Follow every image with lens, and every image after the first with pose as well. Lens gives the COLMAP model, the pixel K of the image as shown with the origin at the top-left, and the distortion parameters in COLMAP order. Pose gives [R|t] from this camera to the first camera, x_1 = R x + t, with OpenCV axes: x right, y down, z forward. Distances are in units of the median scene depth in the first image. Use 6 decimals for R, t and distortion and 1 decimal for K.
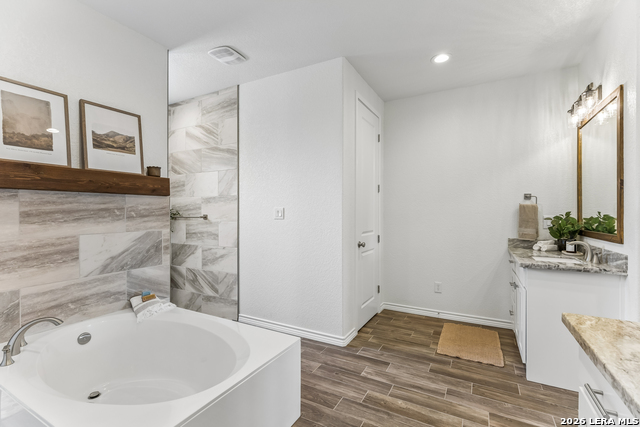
lens RADIAL K [[294.7, 0, 319.0], [0, 294.7, 211.9], [0, 0, 1]] dist [0.000196, -0.000461]
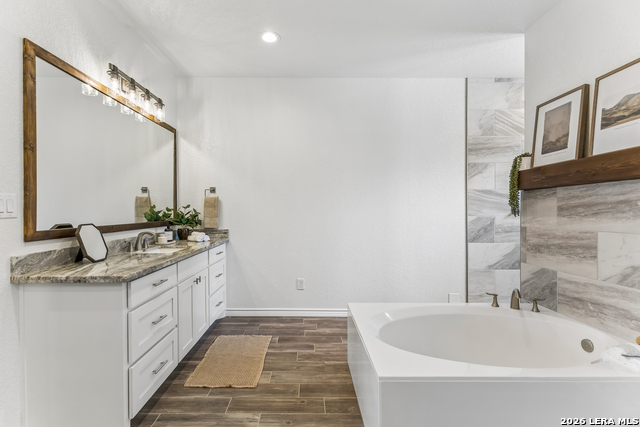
lens RADIAL K [[294.7, 0, 320.9], [0, 294.7, 214.4], [0, 0, 1]] dist [0.000196, -0.000461]
pose [[-0.854975, 0.003043, -0.518661, 0.368602], [-0.002442, 0.999948, 0.009891, 0.020432], [0.518664, 0.009723, -0.854923, 1.341937]]
